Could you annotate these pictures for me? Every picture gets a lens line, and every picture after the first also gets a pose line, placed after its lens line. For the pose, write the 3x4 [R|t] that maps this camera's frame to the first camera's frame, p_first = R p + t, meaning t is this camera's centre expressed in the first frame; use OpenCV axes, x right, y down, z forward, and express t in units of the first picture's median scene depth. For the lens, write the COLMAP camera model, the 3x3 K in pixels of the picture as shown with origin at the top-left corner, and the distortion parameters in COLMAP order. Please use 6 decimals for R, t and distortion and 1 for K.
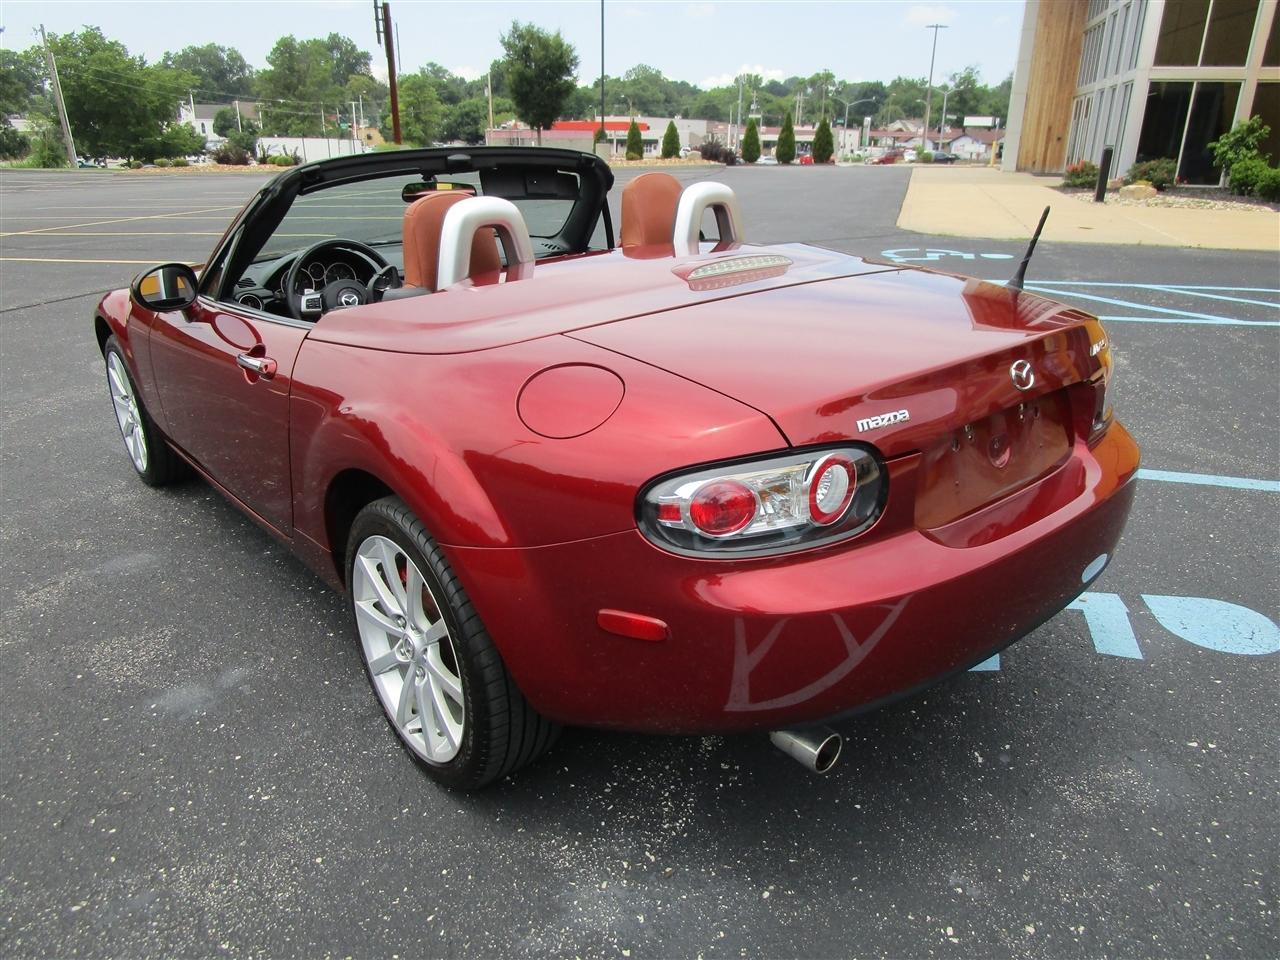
lens RADIAL K [[916.0, 0, 637.9], [0, 916.0, 476.4], [0, 0, 1]] dist [-0.032821, 0.011940]
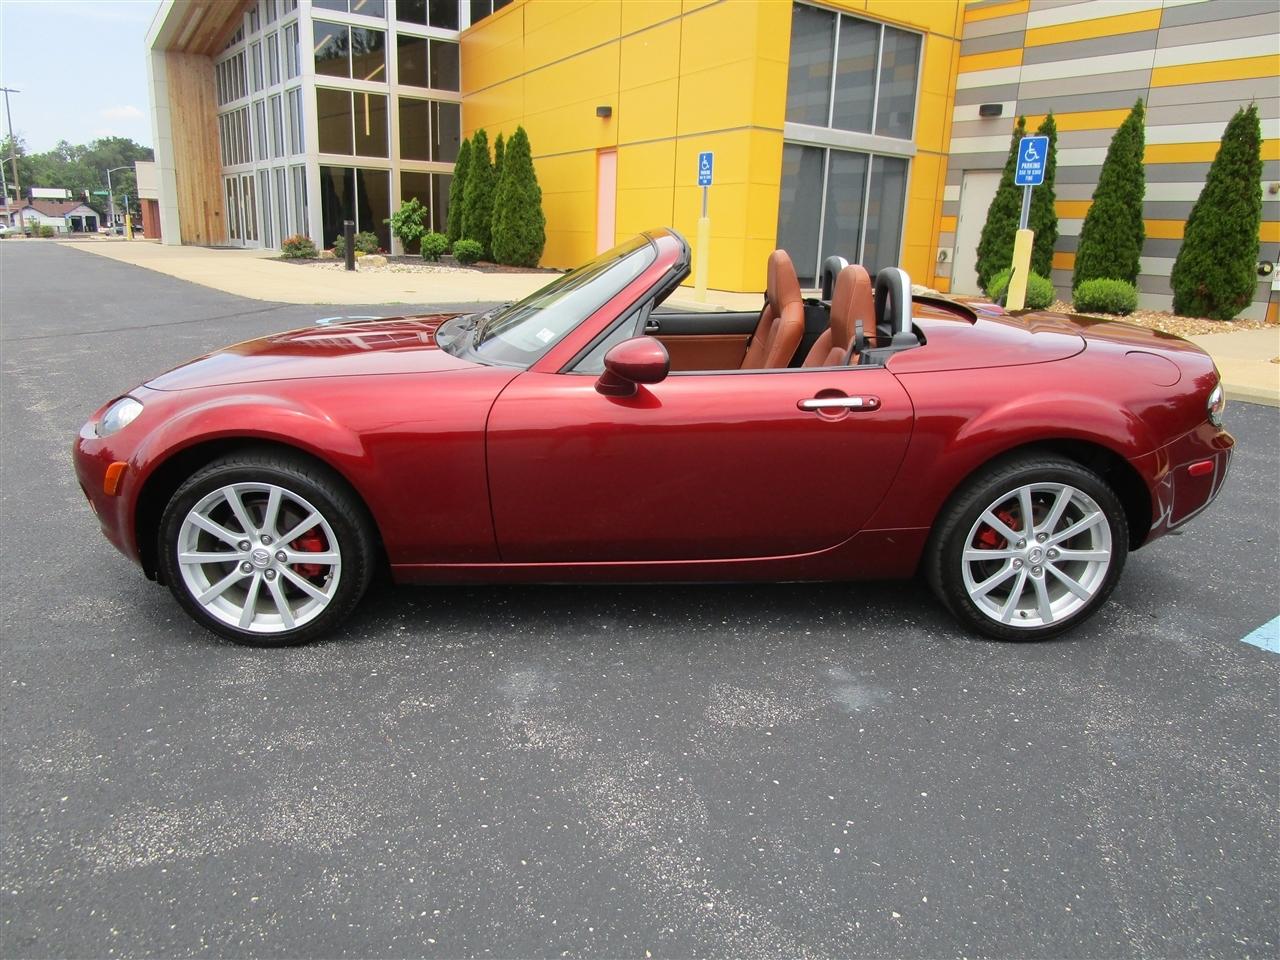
lens RADIAL K [[916.3, 0, 634.5], [0, 916.3, 480.6], [0, 0, 1]] dist [-0.041959, 0.019475]
pose [[0.602377, -0.198055, 0.773250, -0.754559], [0.251051, 0.966576, 0.051998, -0.075838], [-0.757704, 0.162803, 0.631965, 0.219272]]
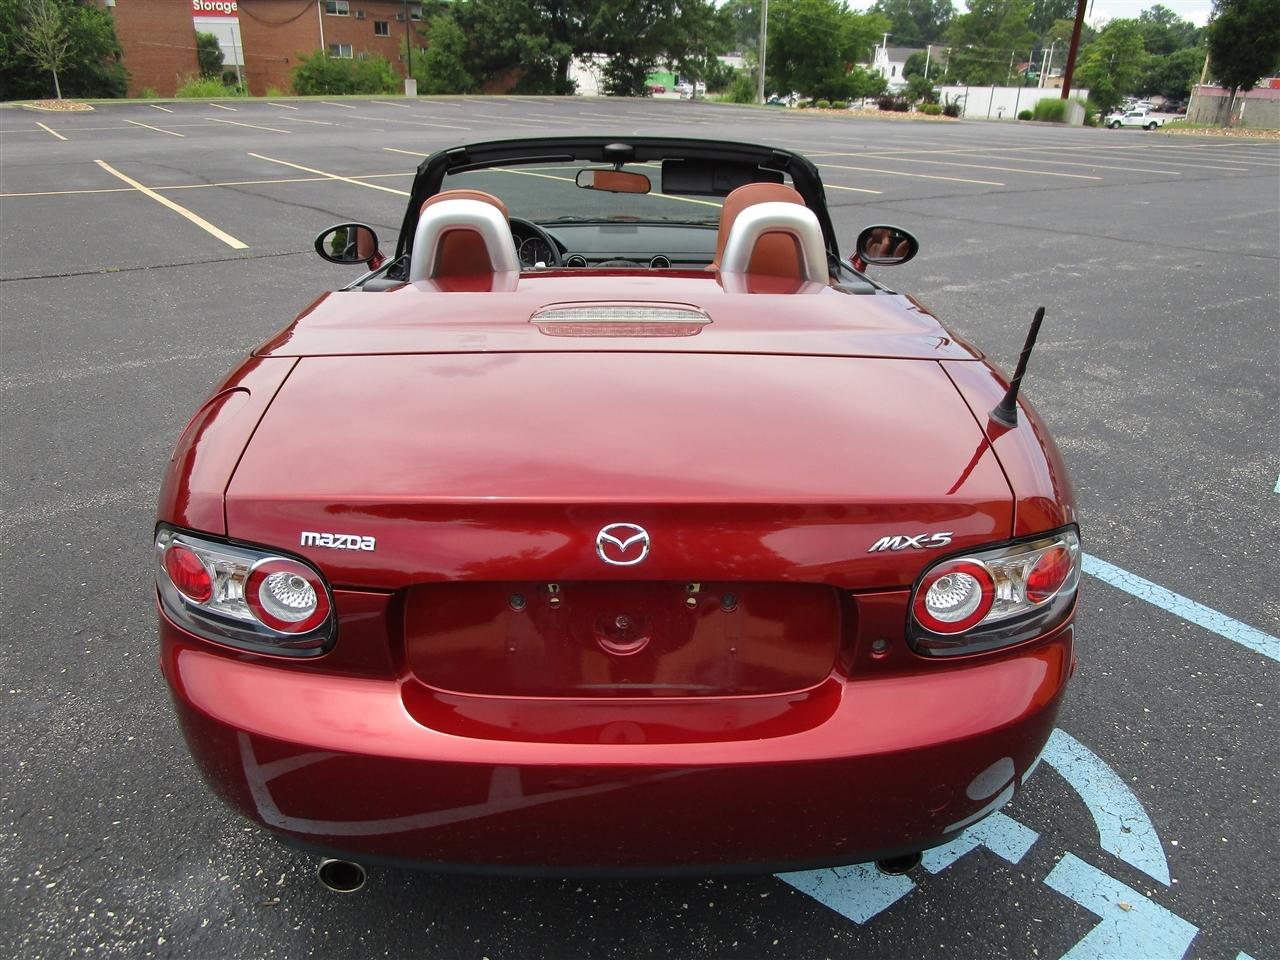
lens RADIAL K [[916.3, 0, 634.5], [0, 916.3, 480.6], [0, 0, 1]] dist [-0.041959, 0.019475]
pose [[0.773677, 0.277870, -0.569396, 0.296064], [-0.245369, 0.959973, 0.135076, -0.092673], [0.584138, 0.035207, 0.810890, 0.152953]]
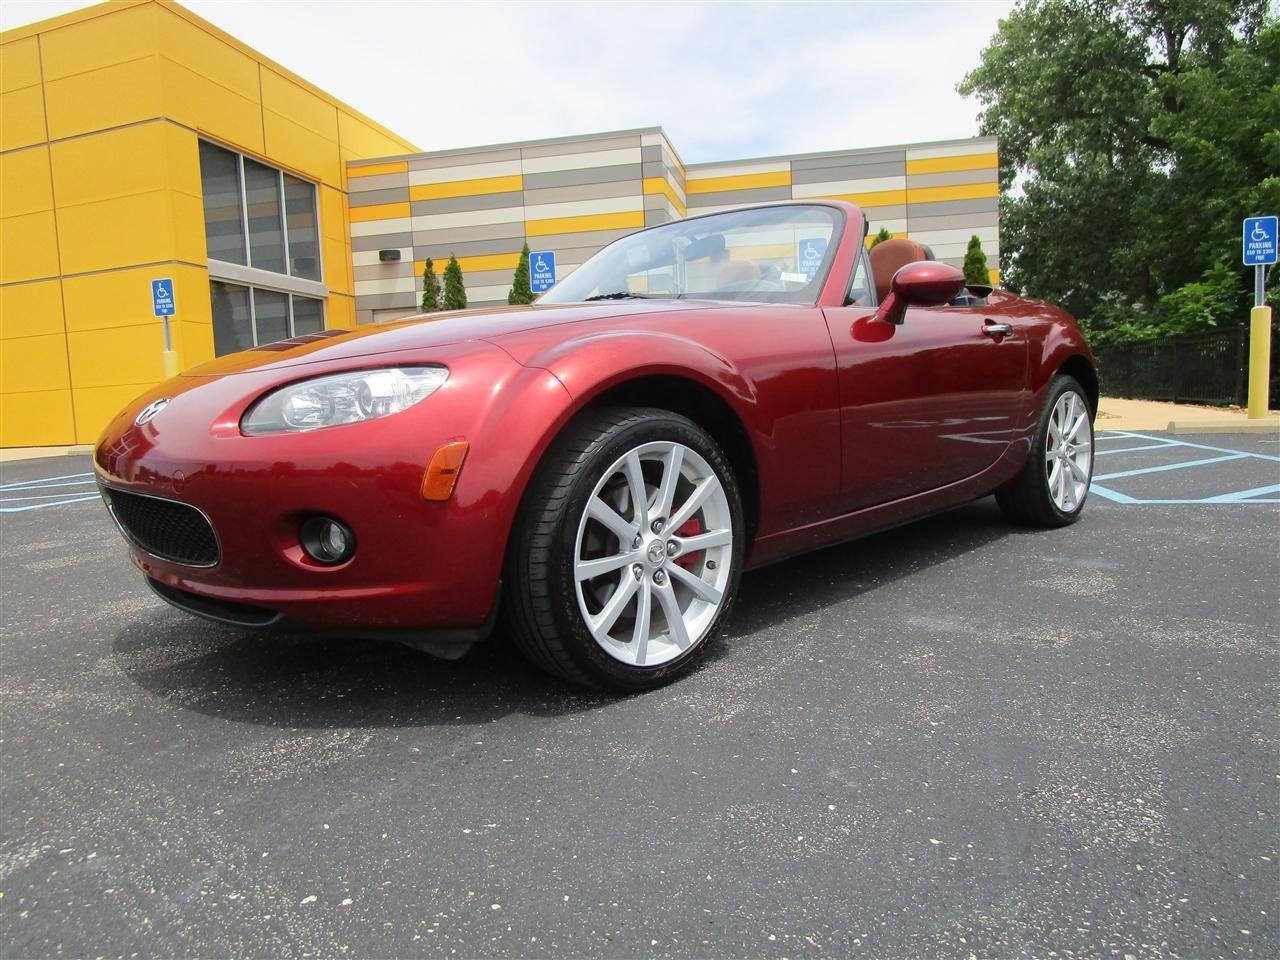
lens RADIAL K [[914.0, 0, 635.3], [0, 914.0, 476.0], [0, 0, 1]] dist [-0.034373, 0.012855]
pose [[-0.088171, -0.089023, 0.992119, -0.873273], [0.389283, 0.913711, 0.116584, -0.145158], [-0.916889, 0.396494, -0.045907, 0.813449]]
